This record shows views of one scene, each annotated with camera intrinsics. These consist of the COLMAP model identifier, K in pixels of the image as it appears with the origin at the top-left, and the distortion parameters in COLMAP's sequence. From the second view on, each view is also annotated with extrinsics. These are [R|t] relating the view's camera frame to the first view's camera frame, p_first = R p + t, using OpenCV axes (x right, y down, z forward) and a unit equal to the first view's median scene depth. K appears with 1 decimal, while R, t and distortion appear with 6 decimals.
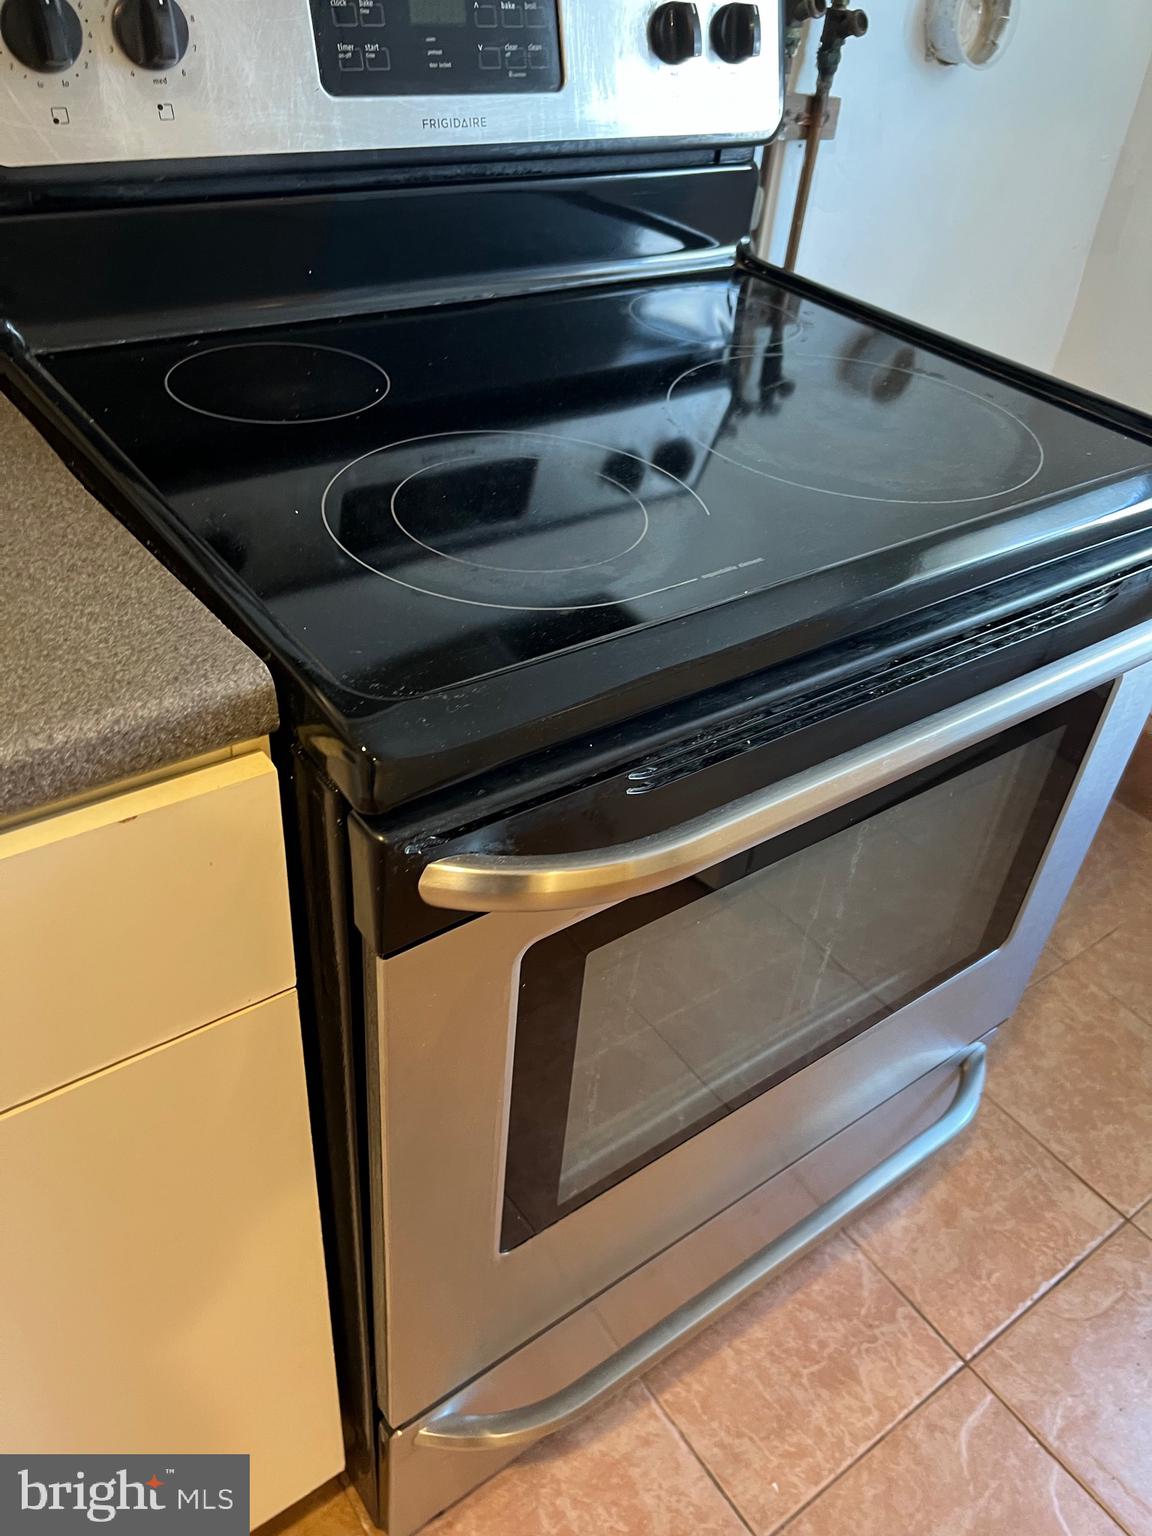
lens RADIAL K [[1165.6, 0, 584.5], [0, 1165.6, 769.9], [0, 0, 1]] dist [0.024537, -0.026056]
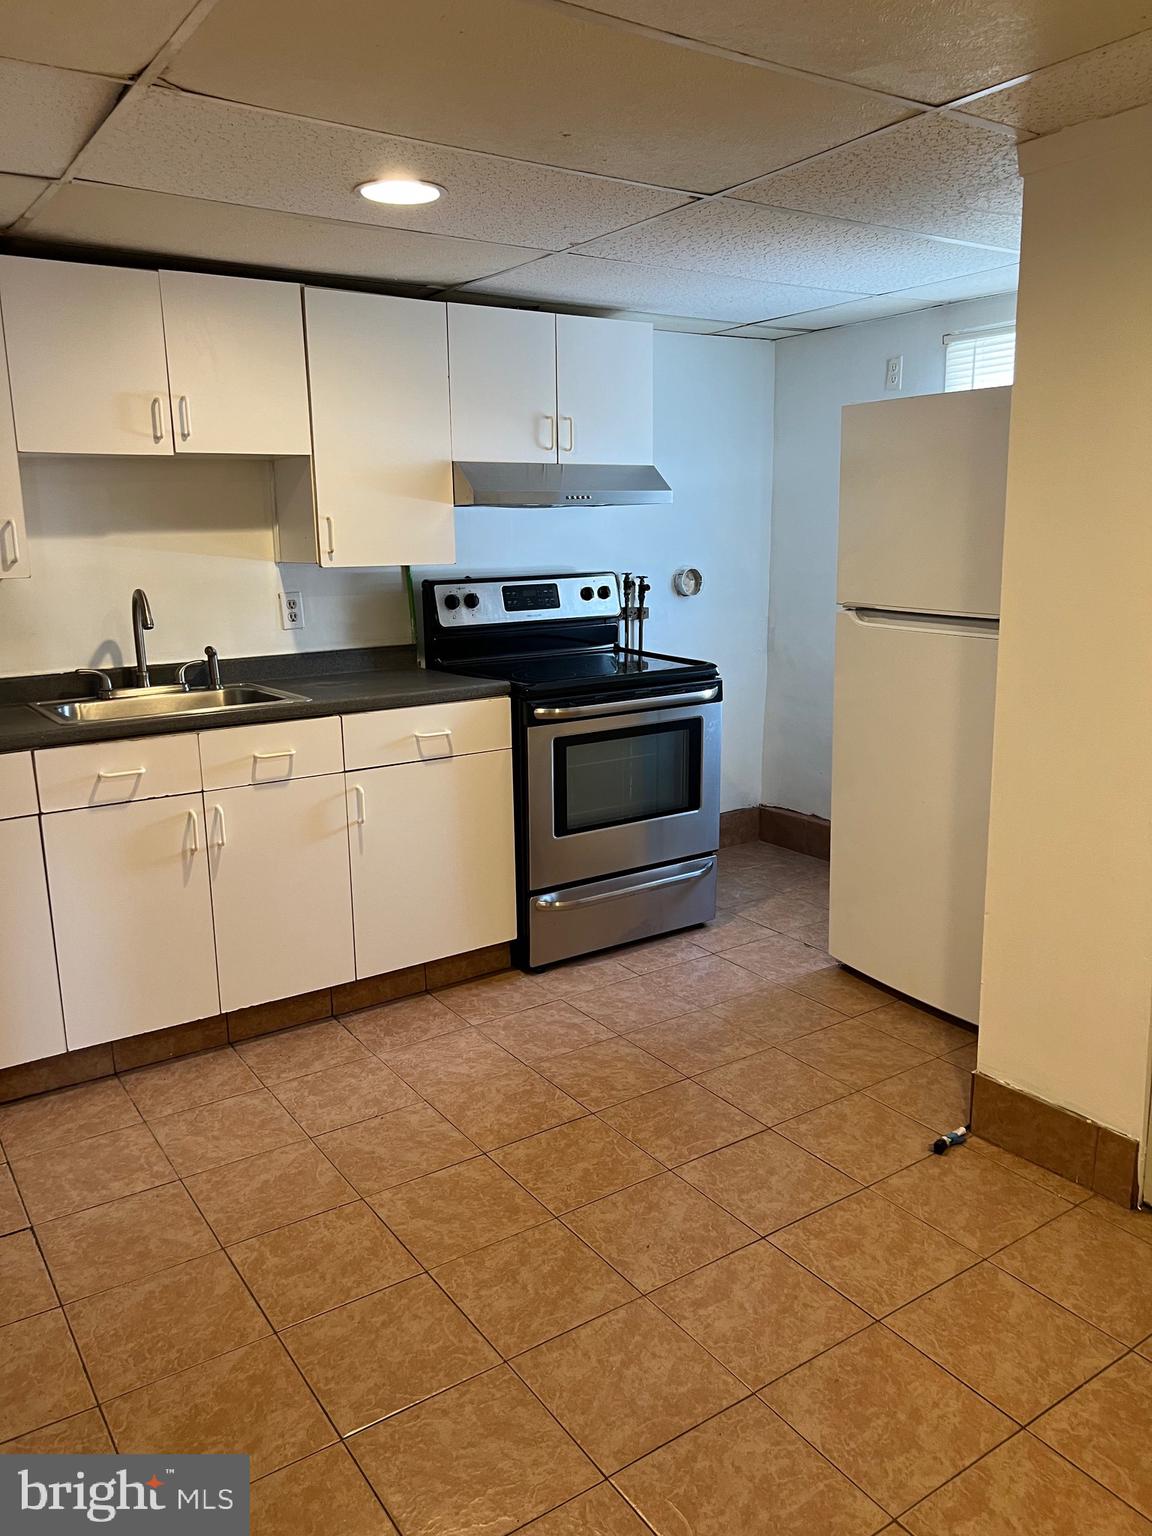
lens RADIAL K [[1159.8, 0, 592.7], [0, 1159.8, 770.5], [0, 0, 1]] dist [0.043444, -0.060172]
pose [[0.996105, -0.080739, -0.035452, 0.136357], [0.058805, 0.907818, -0.415220, 1.136446], [0.065708, 0.411518, 0.909030, -1.706835]]
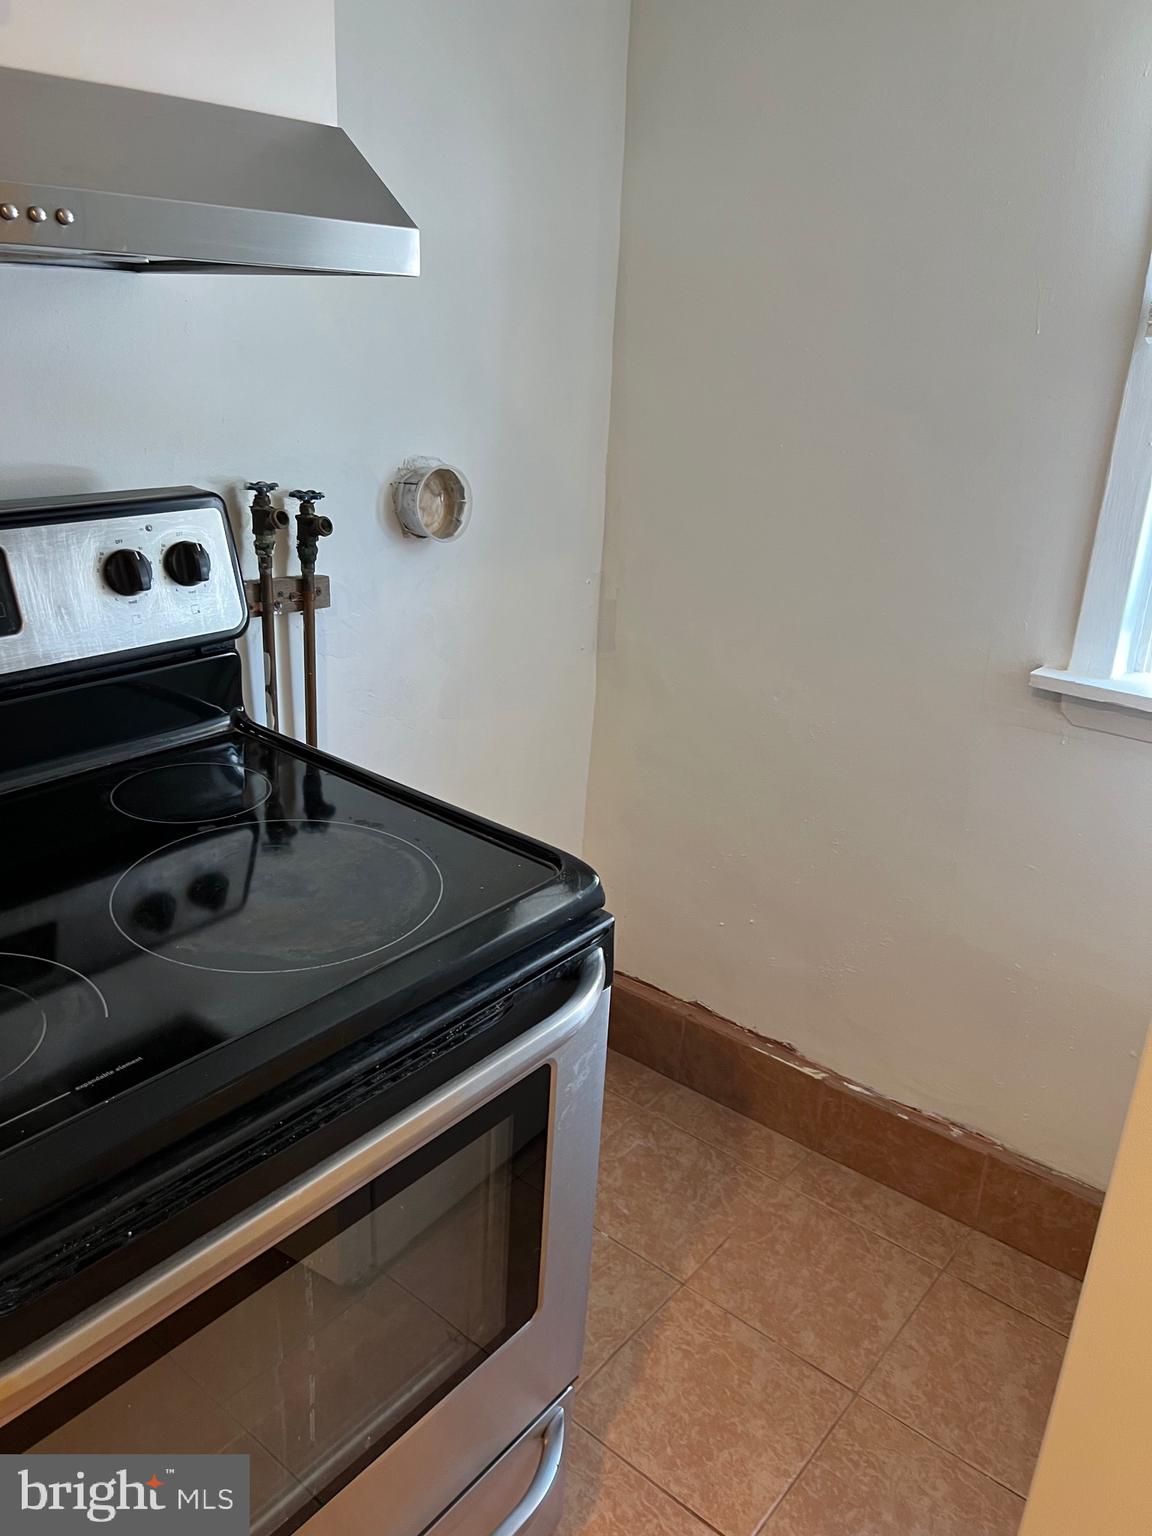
lens RADIAL K [[1161.9, 0, 583.1], [0, 1161.9, 783.1], [0, 0, 1]] dist [0.005645, -0.005079]
pose [[0.967197, -0.120833, 0.223449, 0.173871], [0.172921, 0.957540, -0.230684, -0.050196], [-0.186087, 0.261756, 0.947024, -0.115196]]
